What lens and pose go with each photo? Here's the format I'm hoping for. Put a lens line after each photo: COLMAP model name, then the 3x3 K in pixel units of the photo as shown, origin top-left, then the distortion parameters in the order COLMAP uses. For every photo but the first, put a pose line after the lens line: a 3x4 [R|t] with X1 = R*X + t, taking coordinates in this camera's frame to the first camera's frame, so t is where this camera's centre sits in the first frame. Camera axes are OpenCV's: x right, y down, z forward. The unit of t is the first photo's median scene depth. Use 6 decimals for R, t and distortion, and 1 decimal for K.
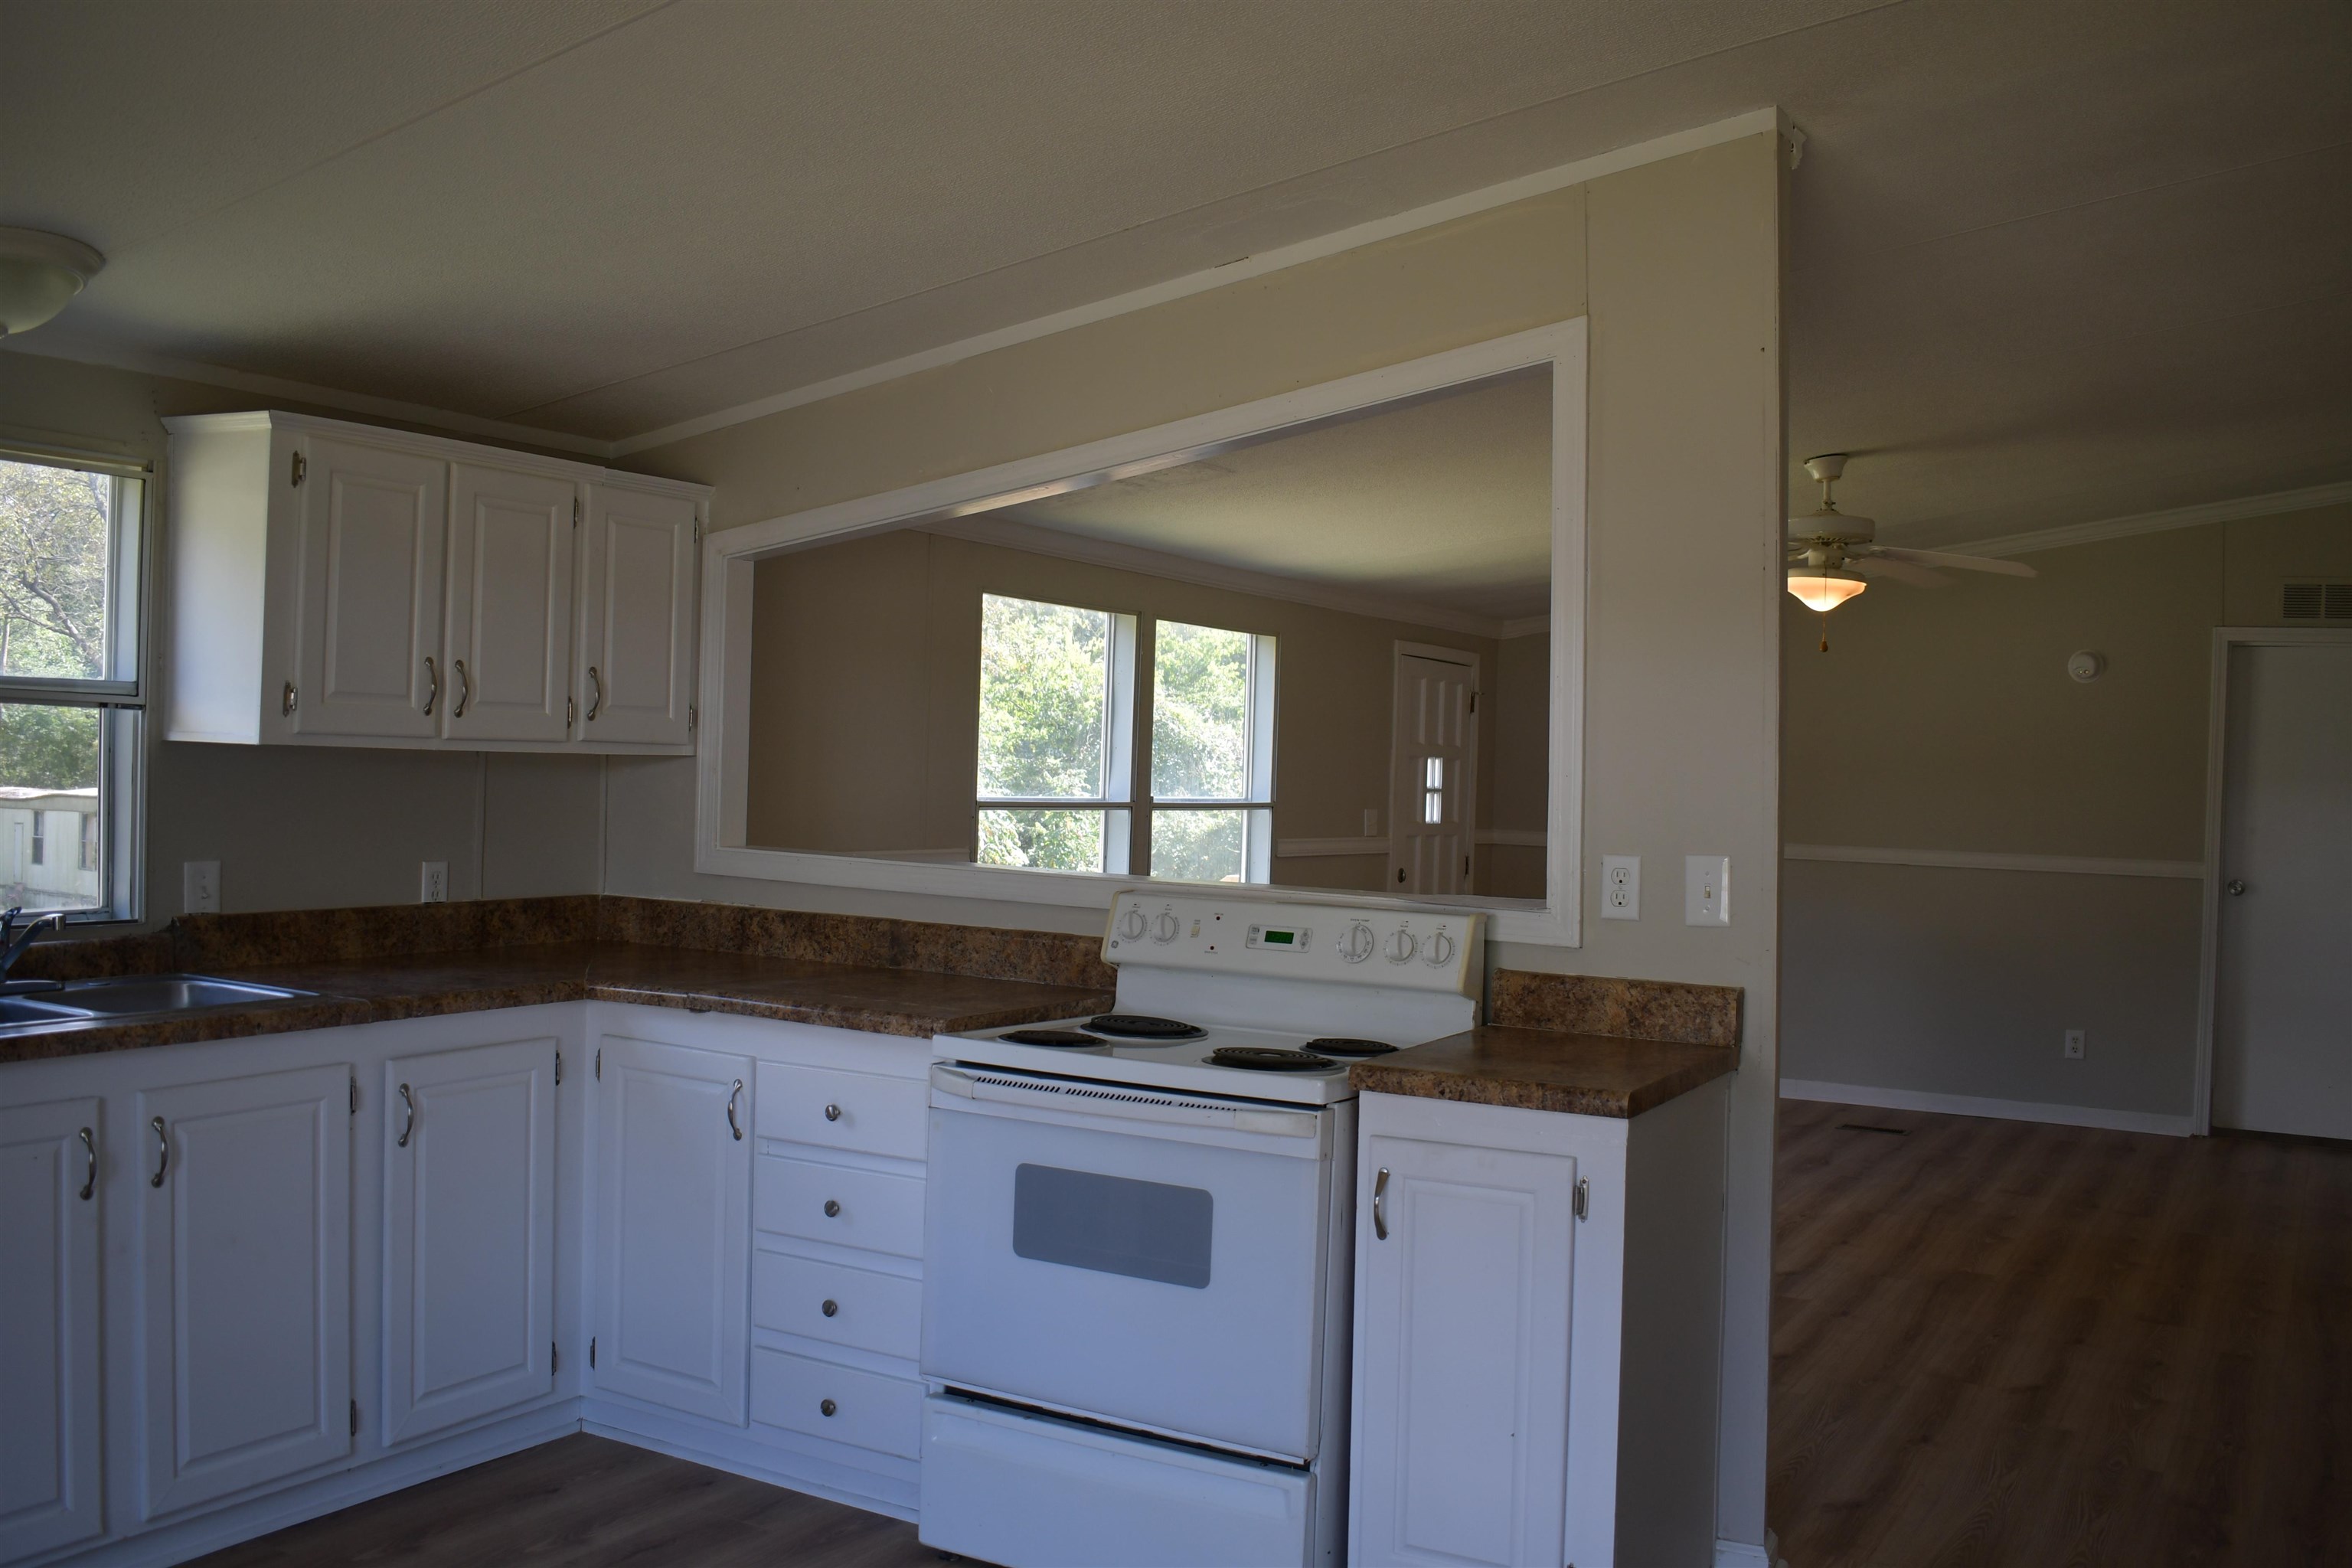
lens RADIAL K [[2073.8, 0, 1173.9], [0, 2073.8, 777.9], [0, 0, 1]] dist [-0.079928, 0.009469]
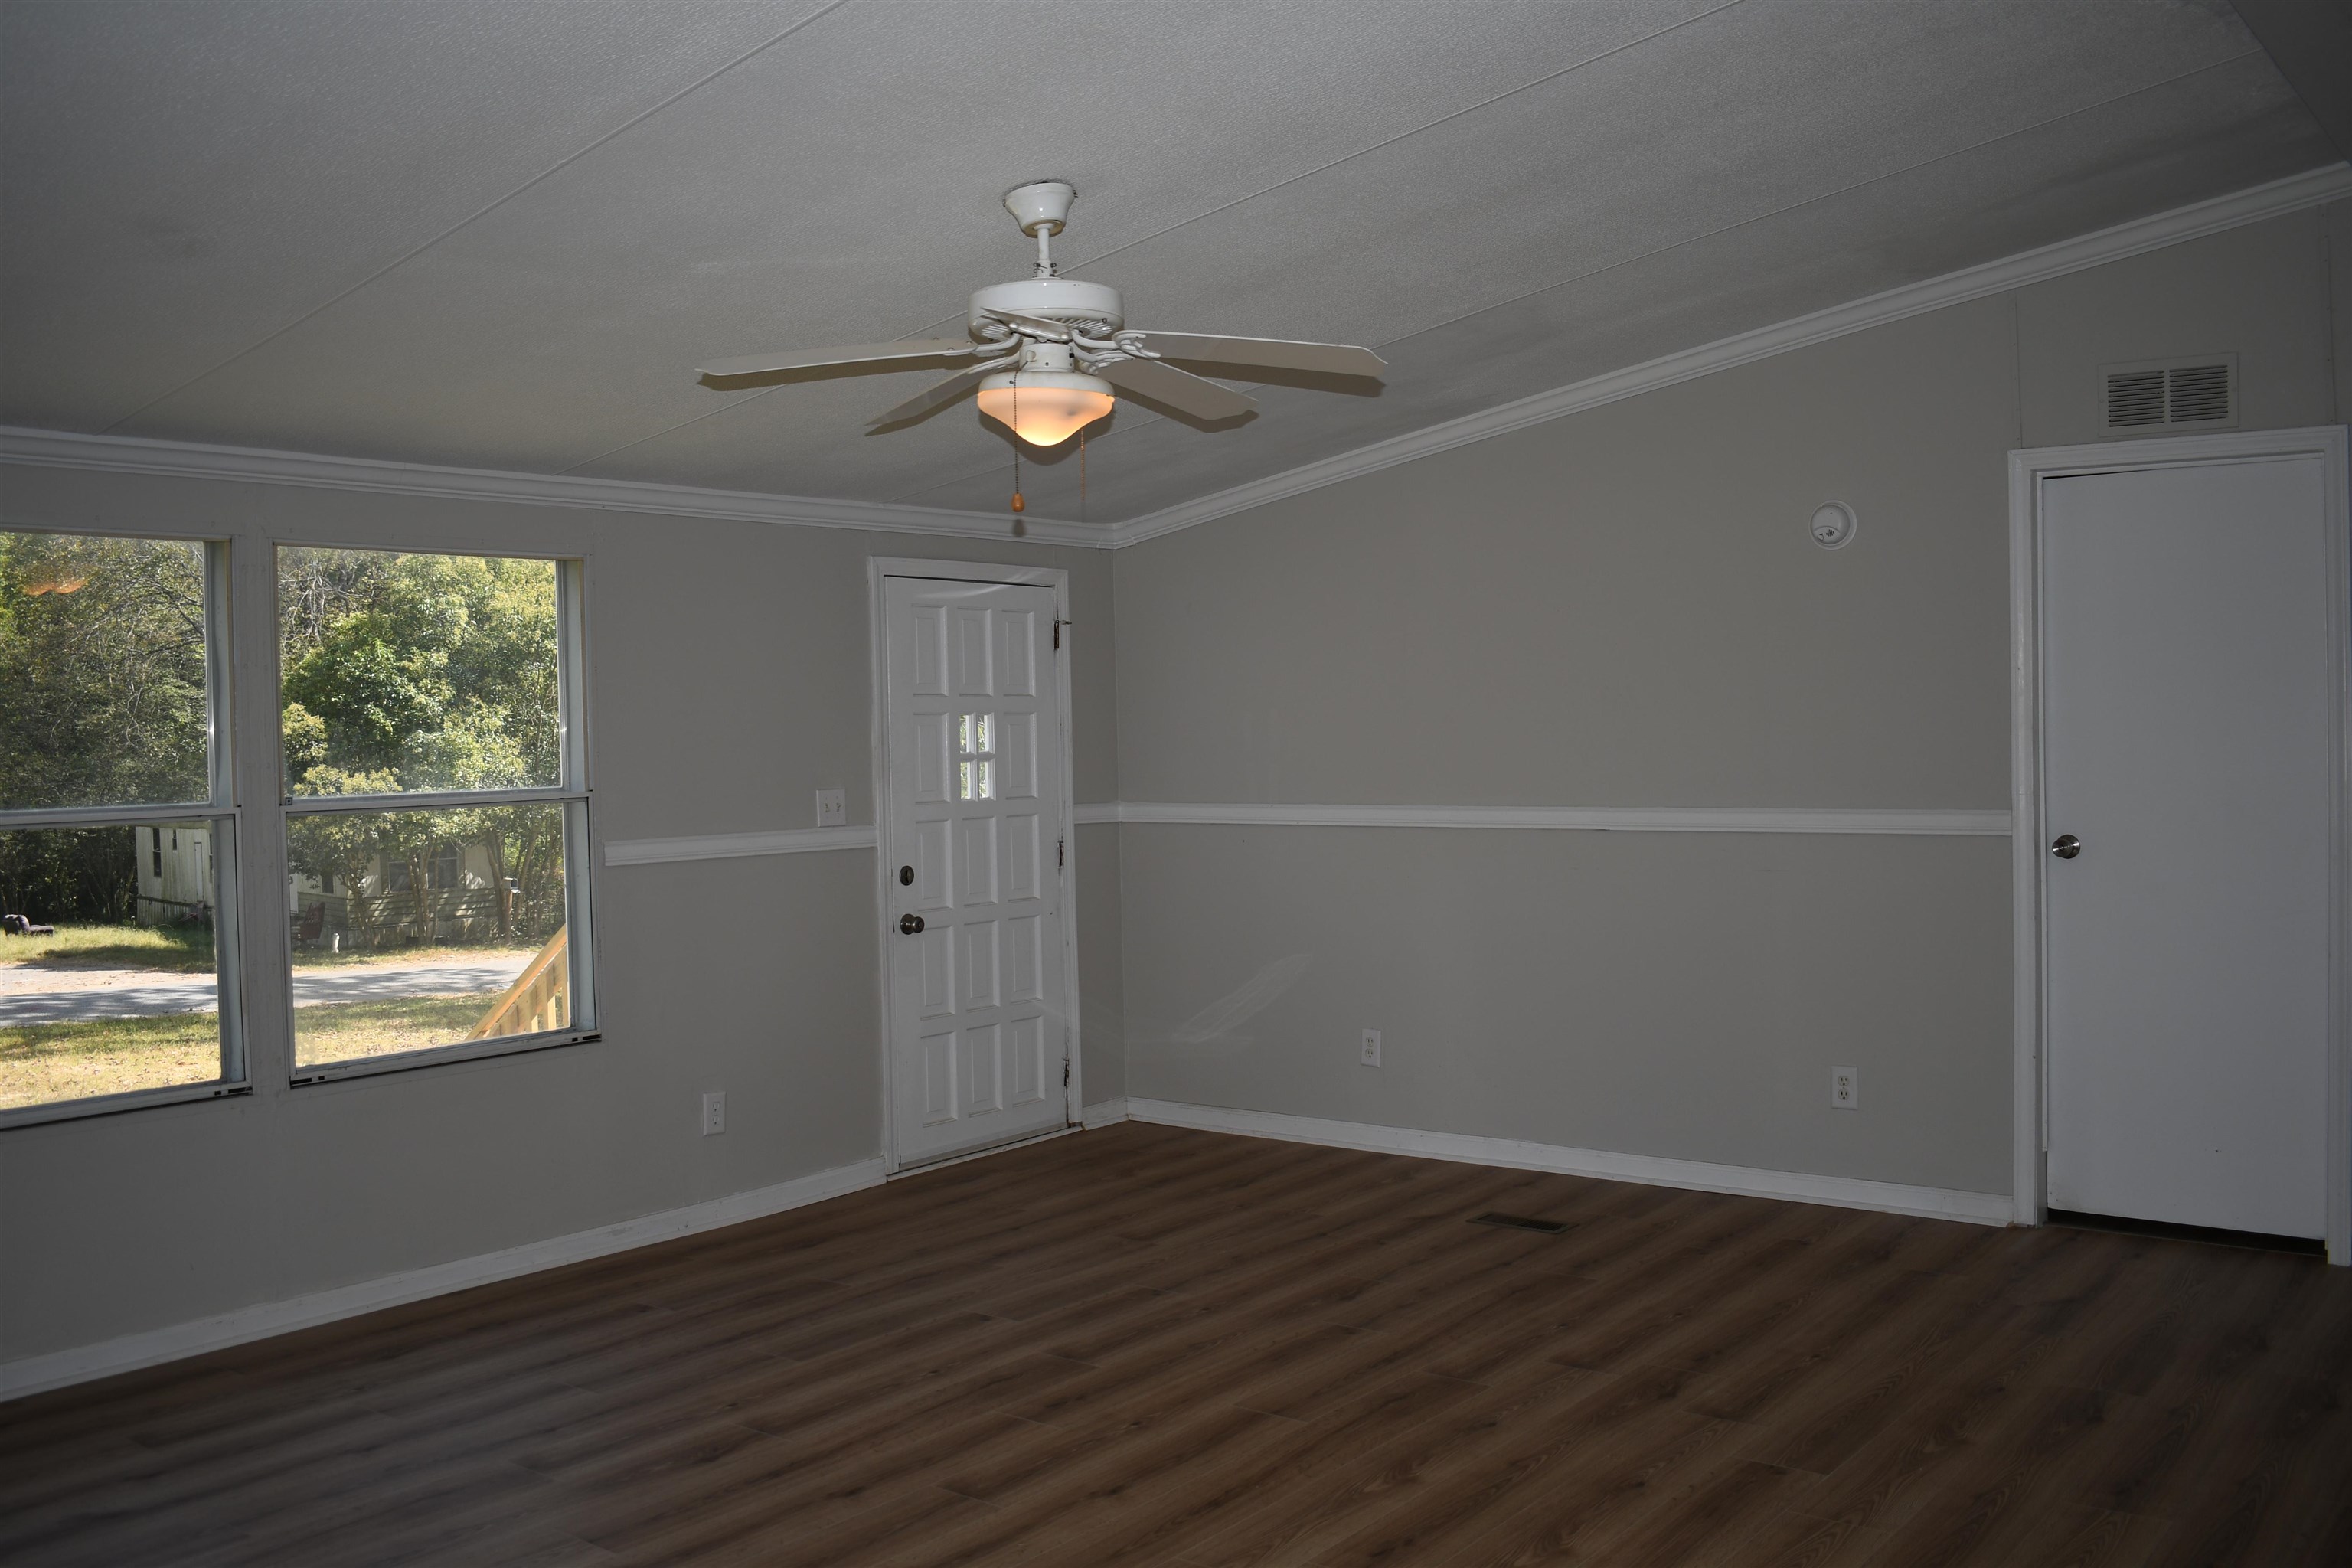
lens RADIAL K [[2073.8, 0, 1173.9], [0, 2073.8, 777.9], [0, 0, 1]] dist [-0.079928, 0.009469]
pose [[0.989498, -0.050071, -0.135599, 0.321333], [0.052274, 0.998552, 0.012735, 0.008373], [0.134765, -0.019689, 0.990682, 0.301687]]
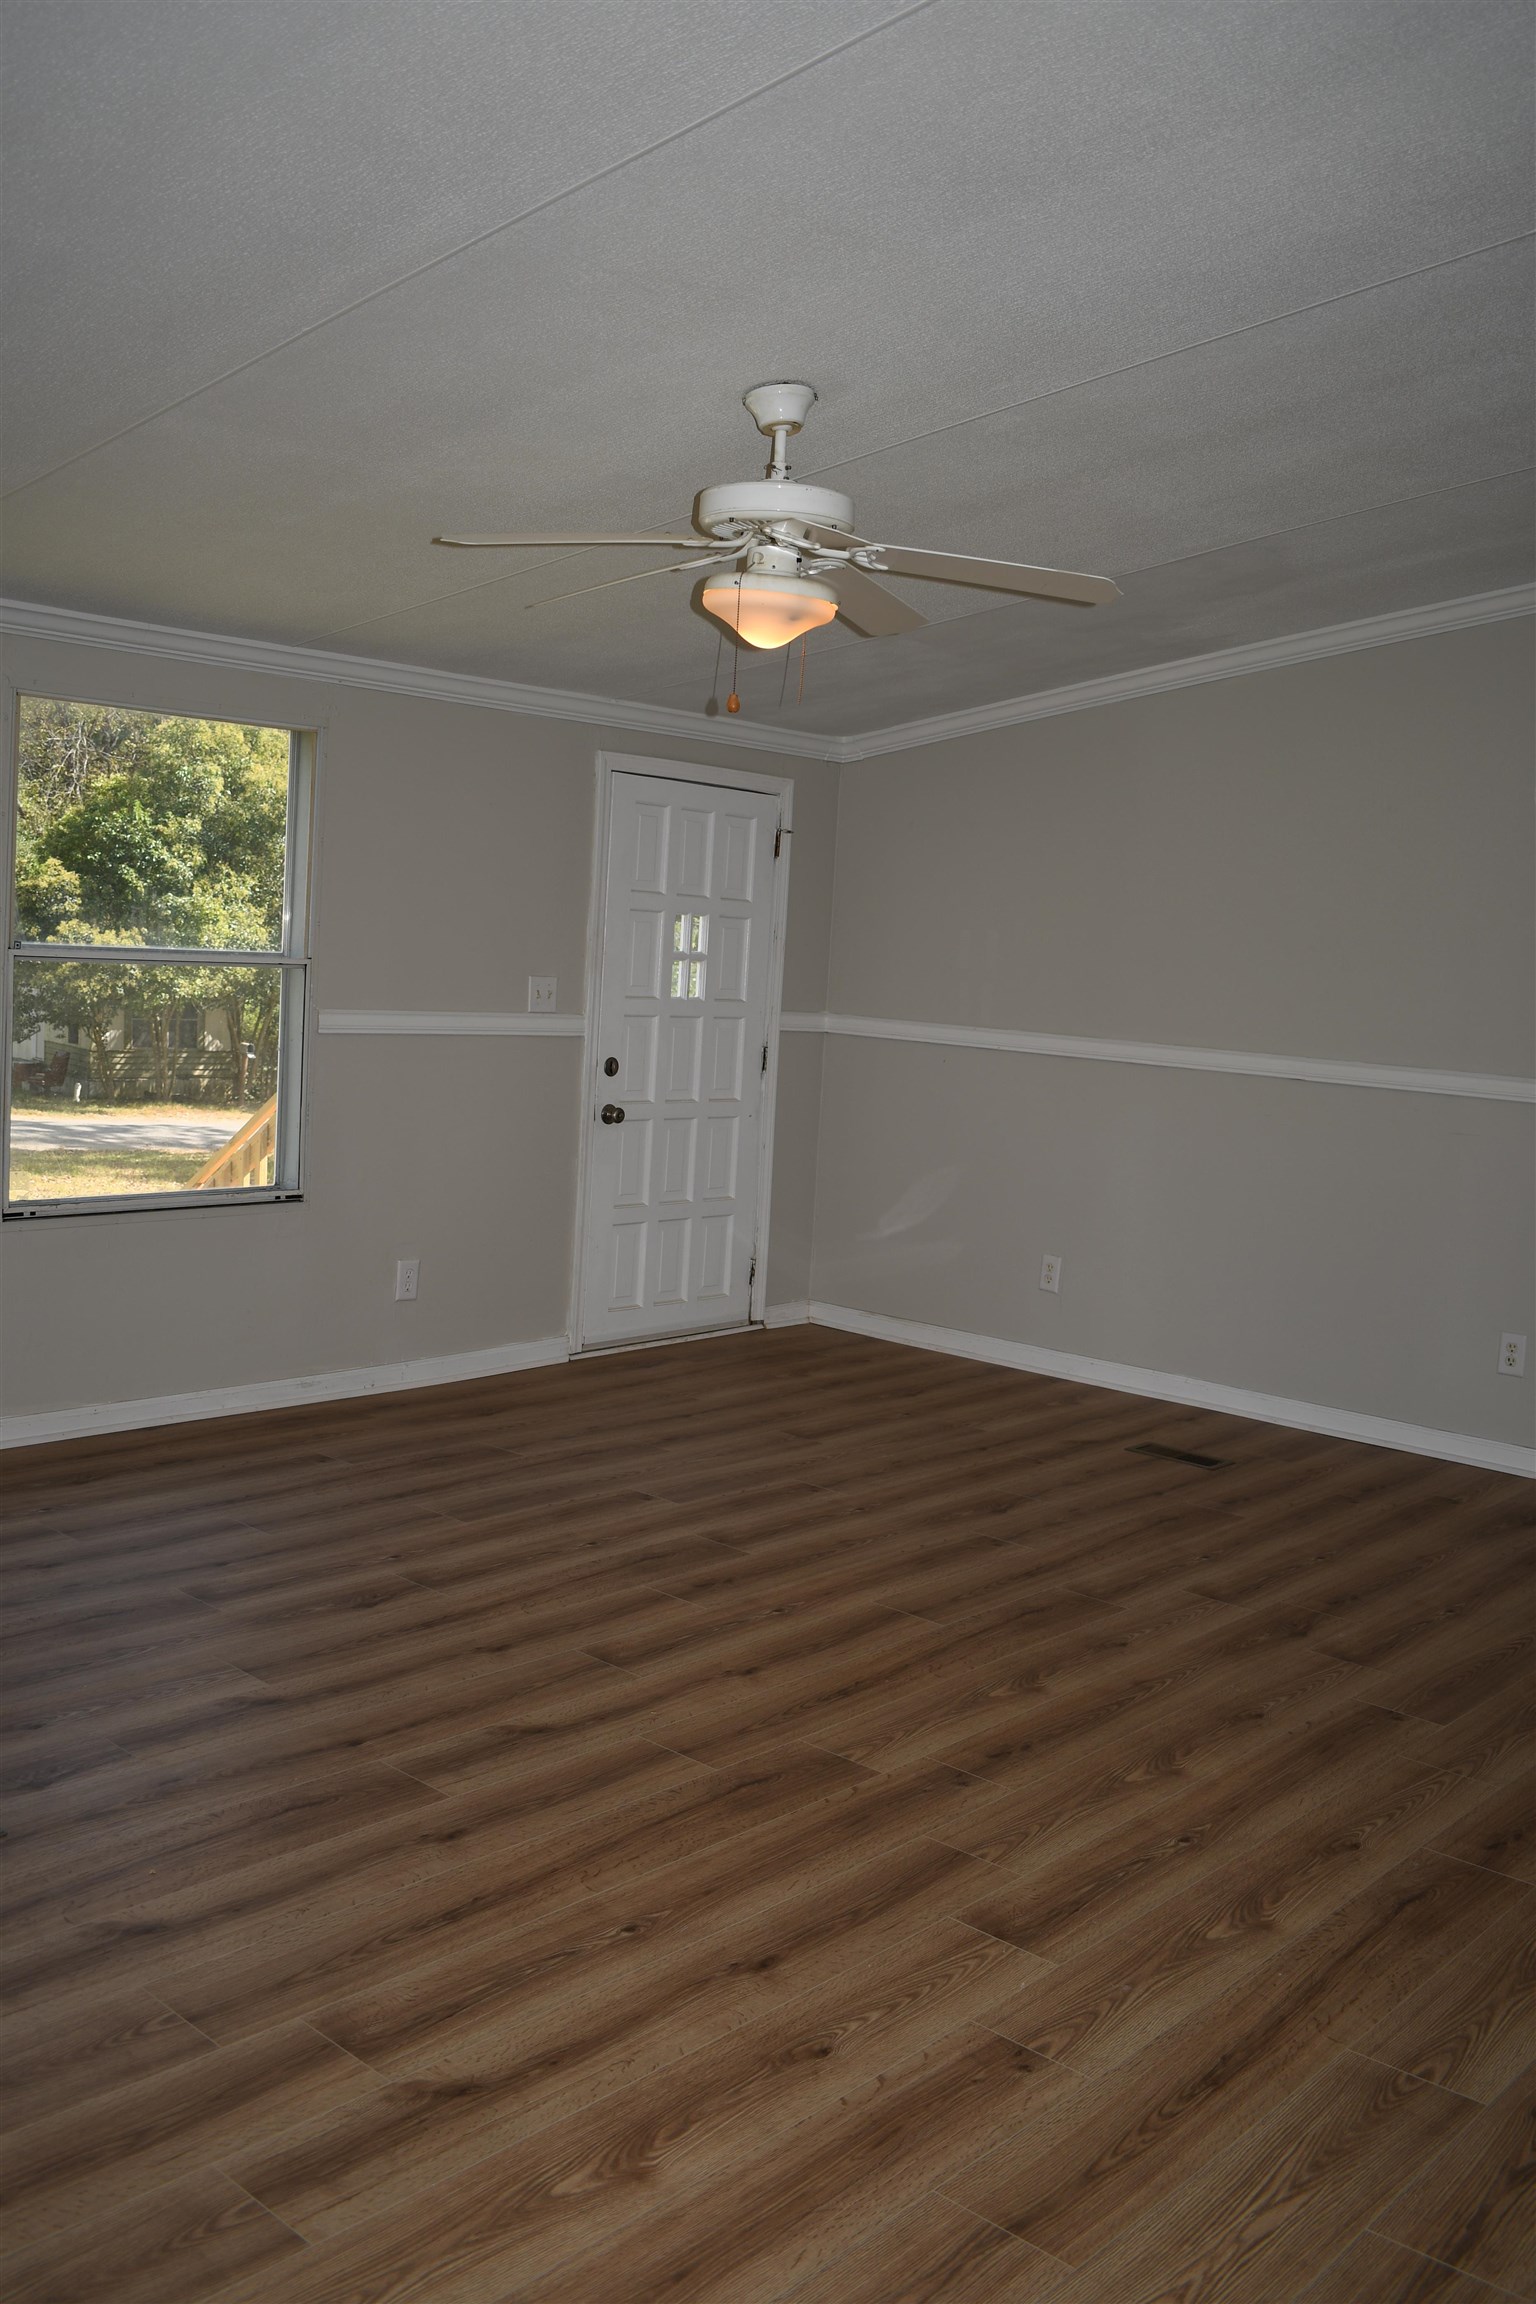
lens RADIAL K [[2031.5, 0, 781.3], [0, 2031.5, 1142.9], [0, 0, 1]] dist [-0.079928, 0.009469]
pose [[0.980812, 0.044470, -0.189815, 0.328437], [-0.028688, 0.995960, 0.085097, 0.010518], [0.192832, -0.078019, 0.978125, 0.304437]]
